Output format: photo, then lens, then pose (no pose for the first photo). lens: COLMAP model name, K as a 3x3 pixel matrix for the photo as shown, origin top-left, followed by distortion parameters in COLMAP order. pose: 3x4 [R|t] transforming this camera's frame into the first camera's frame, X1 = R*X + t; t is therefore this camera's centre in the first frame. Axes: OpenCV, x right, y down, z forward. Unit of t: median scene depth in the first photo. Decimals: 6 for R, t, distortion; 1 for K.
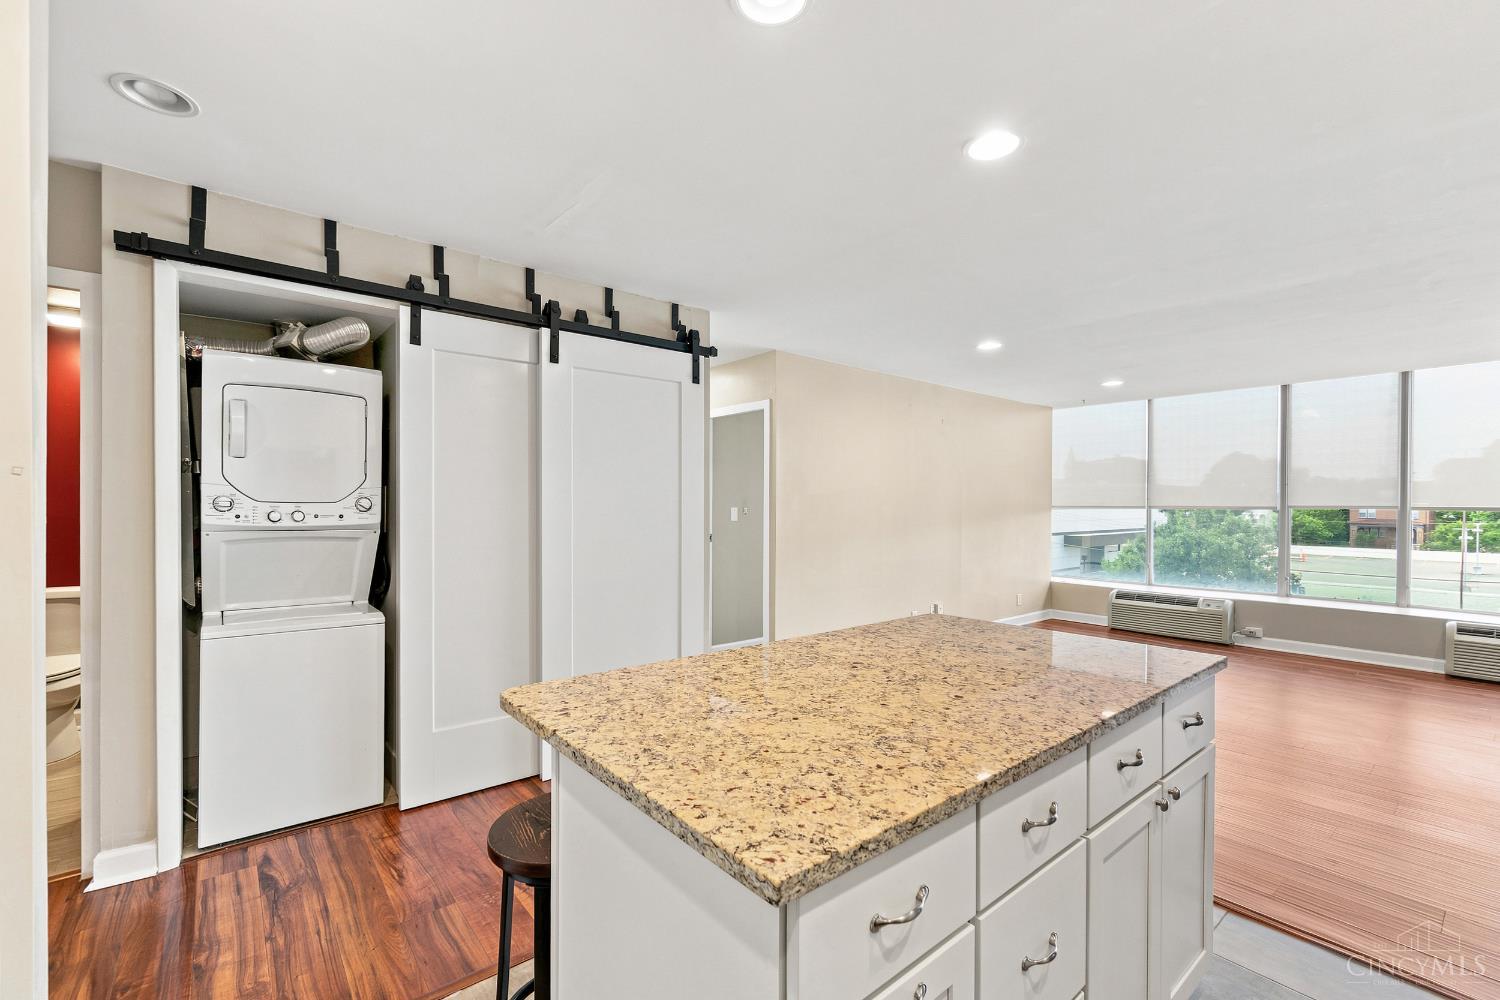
lens RADIAL K [[644.7, 0, 764.7], [0, 644.7, 506.5], [0, 0, 1]] dist [-0.007158, 0.002452]
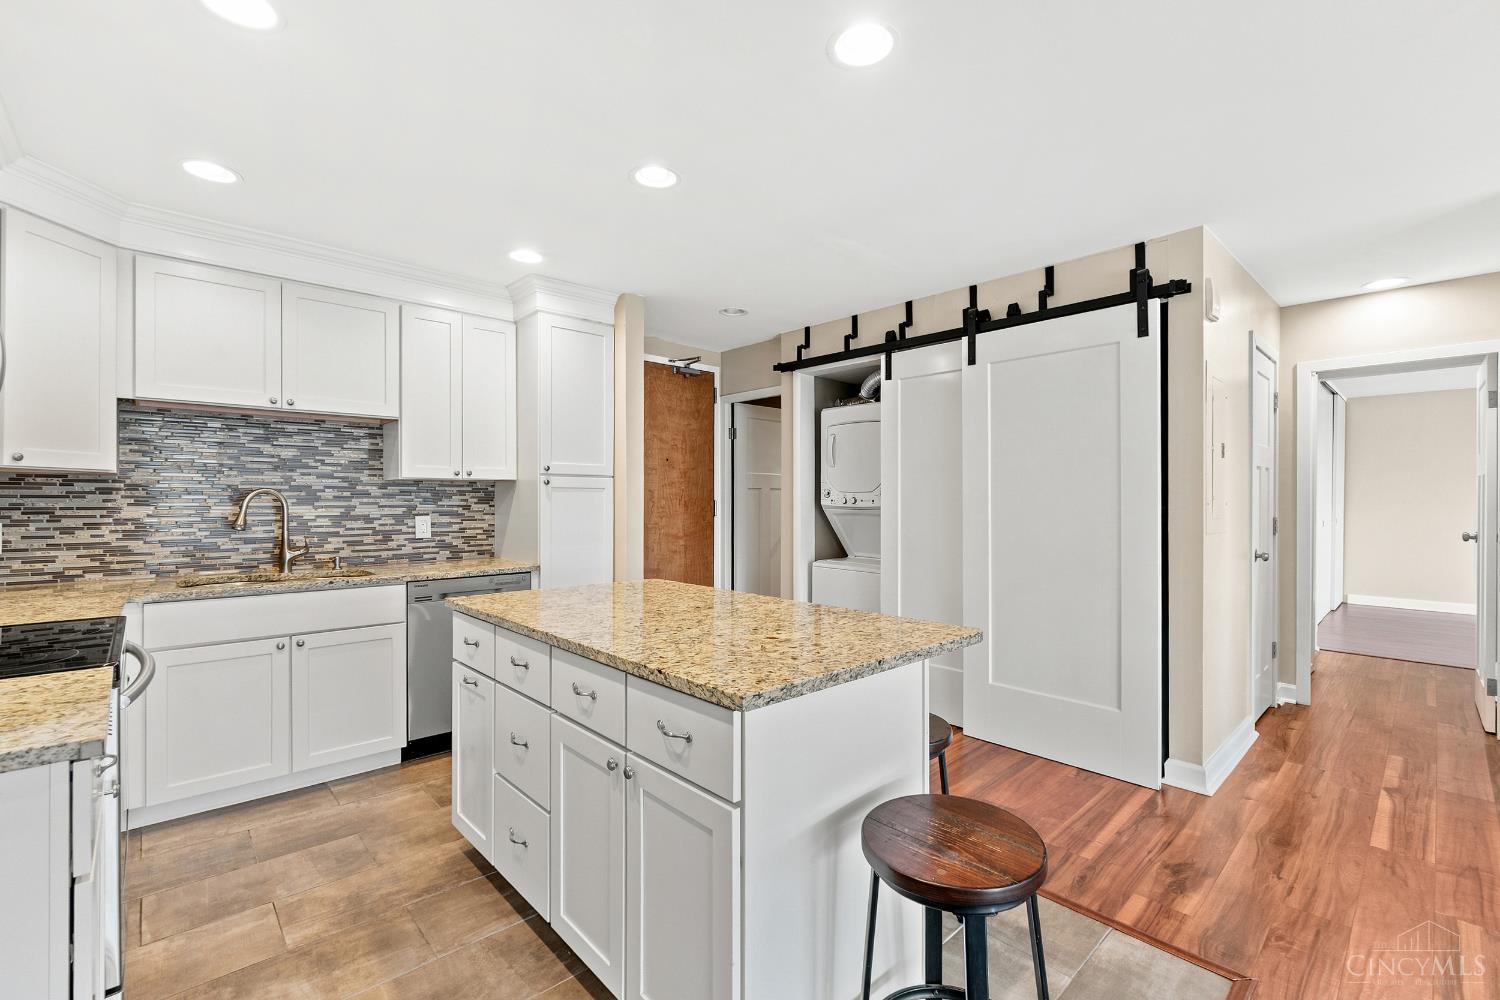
lens RADIAL K [[644.7, 0, 735.3], [0, 644.7, 496.3], [0, 0, 1]] dist [-0.007158, 0.002452]
pose [[0.033683, -0.012117, -0.999359, 0.391580], [-0.003703, 0.999918, -0.012249, 0.010534], [0.999426, 0.004113, 0.033636, 0.278125]]
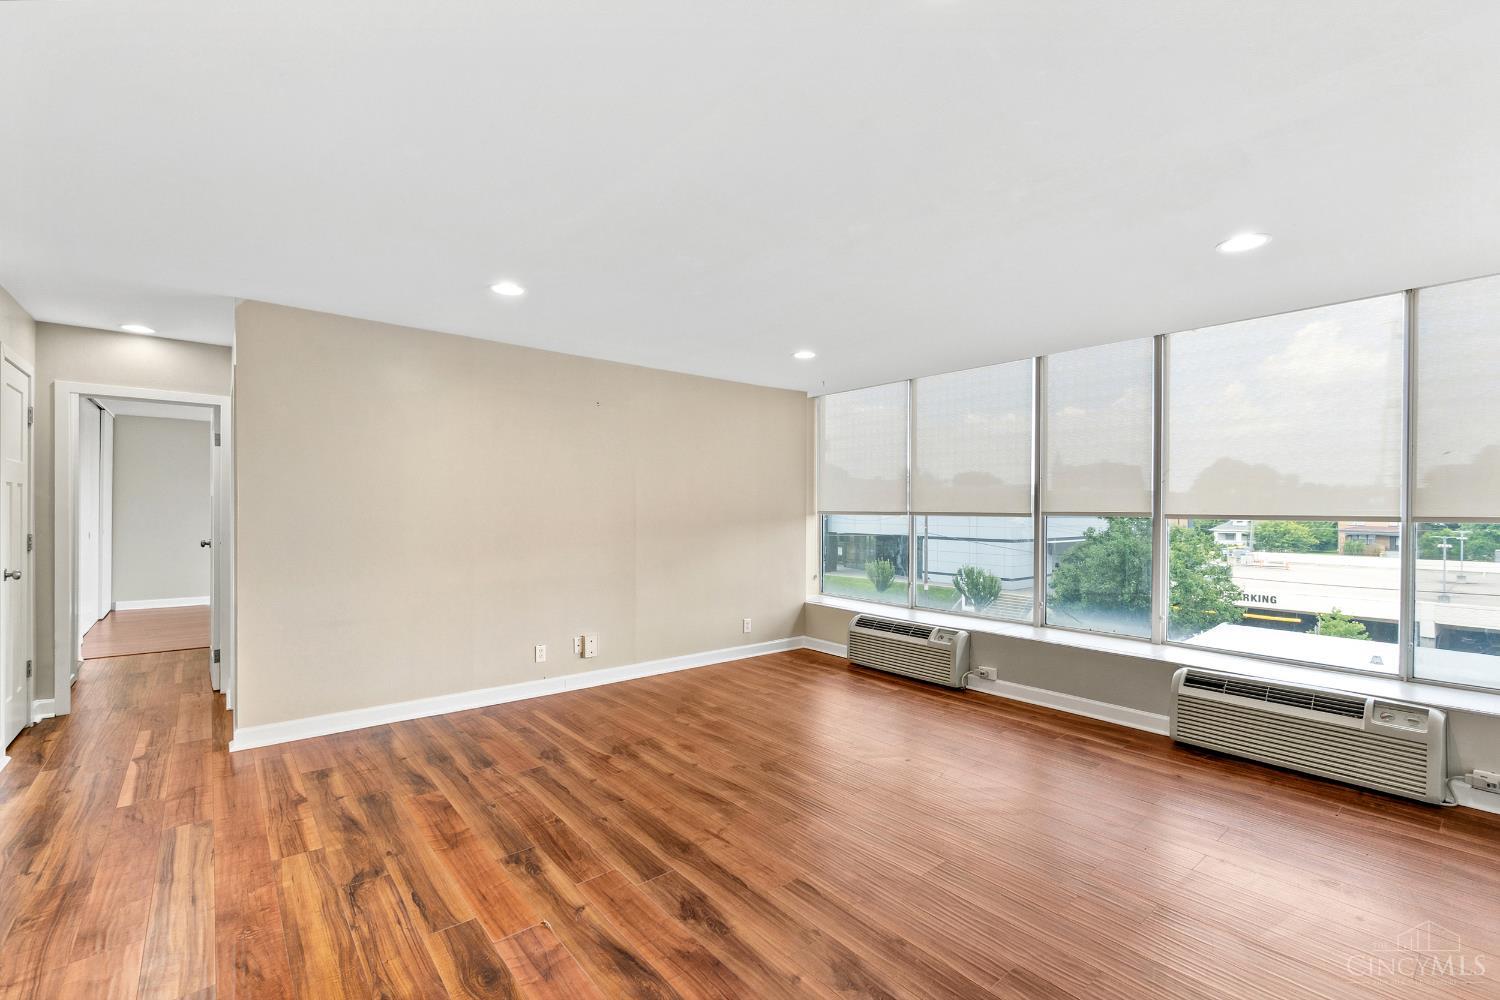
lens RADIAL K [[644.7, 0, 748.8], [0, 644.7, 519.3], [0, 0, 1]] dist [-0.007158, 0.002452]
pose [[0.999990, 0.000440, -0.004511, 0.473832], [-0.000401, 0.999963, 0.008626, 0.001952], [0.004515, -0.008624, 0.999953, 0.215131]]
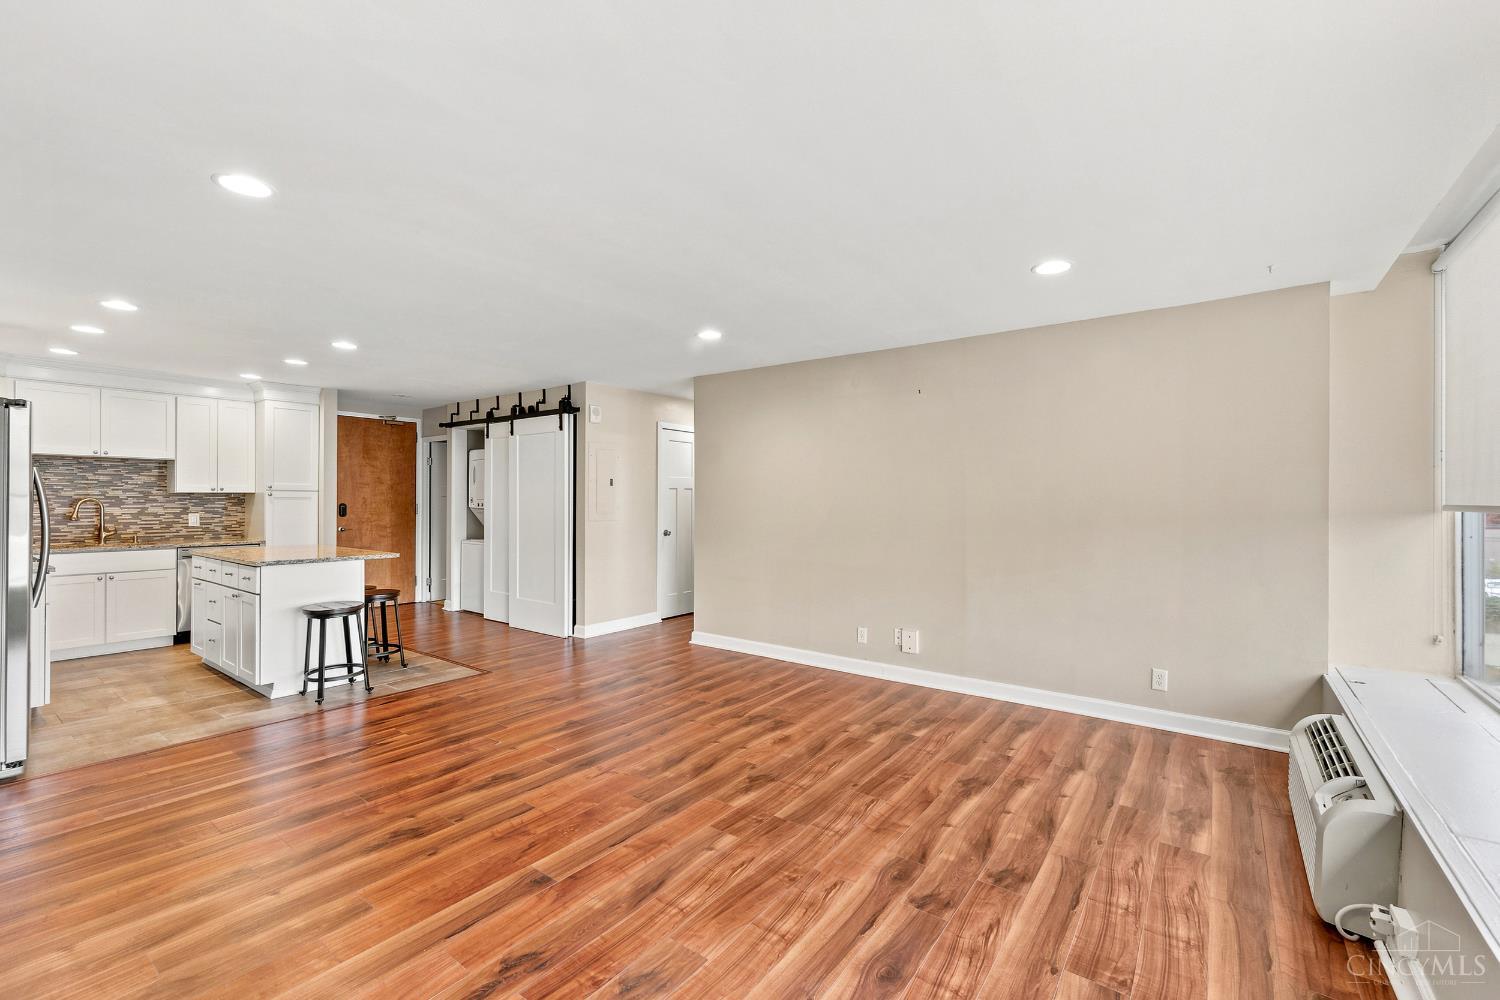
lens RADIAL K [[644.7, 0, 741.9], [0, 644.7, 494.8], [0, 0, 1]] dist [-0.007158, 0.002452]
pose [[0.220416, -0.012066, -0.975331, 0.993075], [-0.006337, 0.999885, -0.013802, 0.001273], [0.975385, 0.009223, 0.220314, 0.644826]]
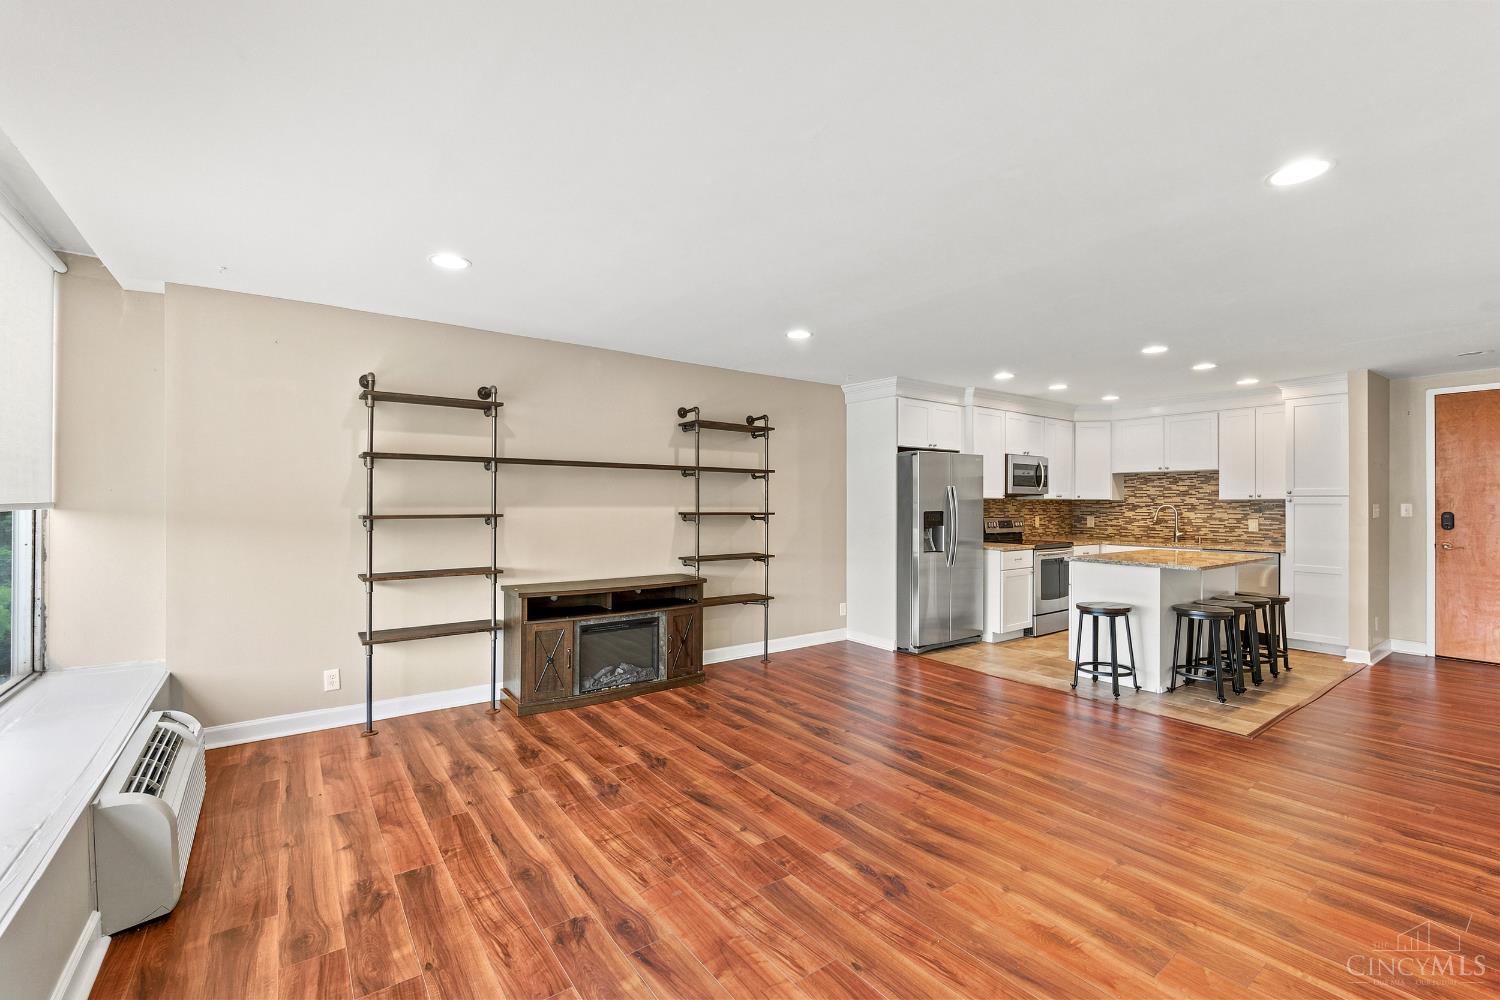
lens RADIAL K [[644.7, 0, 746.2], [0, 644.7, 498.8], [0, 0, 1]] dist [-0.007158, 0.002452]
pose [[-0.996761, -0.008764, 0.079939, 0.546357], [-0.008917, 0.999959, -0.001553, -0.002742], [-0.079922, -0.002261, -0.996799, 1.159449]]
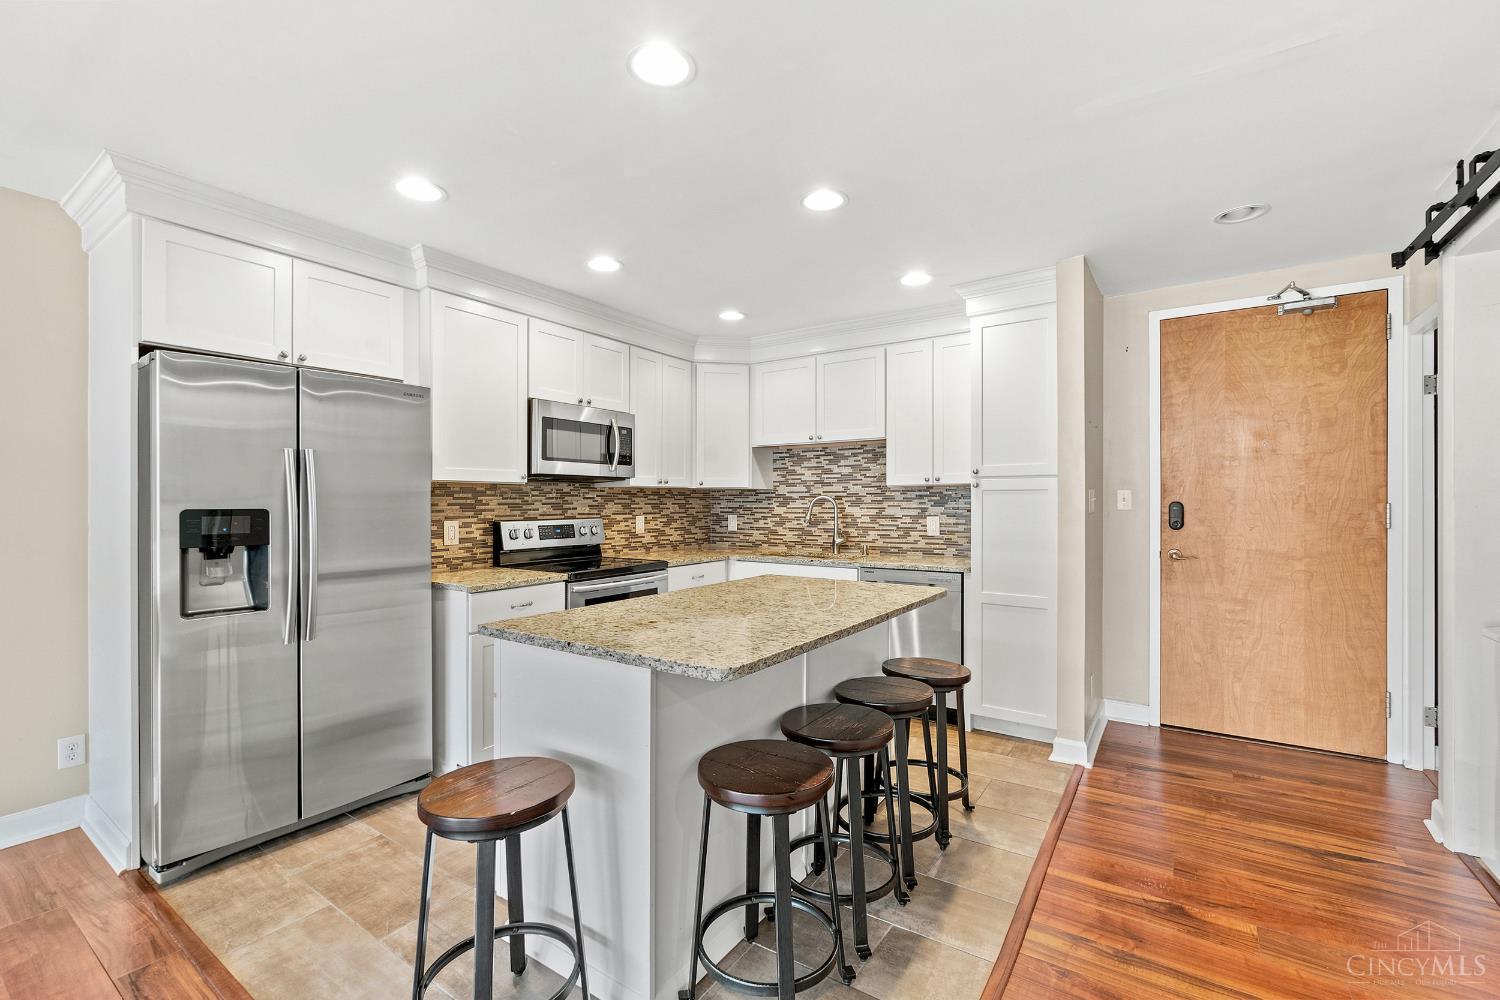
lens RADIAL K [[644.7, 0, 756.0], [0, 644.7, 504.2], [0, 0, 1]] dist [-0.007158, 0.002452]
pose [[-0.962675, -0.000422, -0.270661, 0.154249], [-0.002290, 0.999976, 0.006585, 0.004849], [0.270652, 0.006959, -0.962652, 0.633005]]
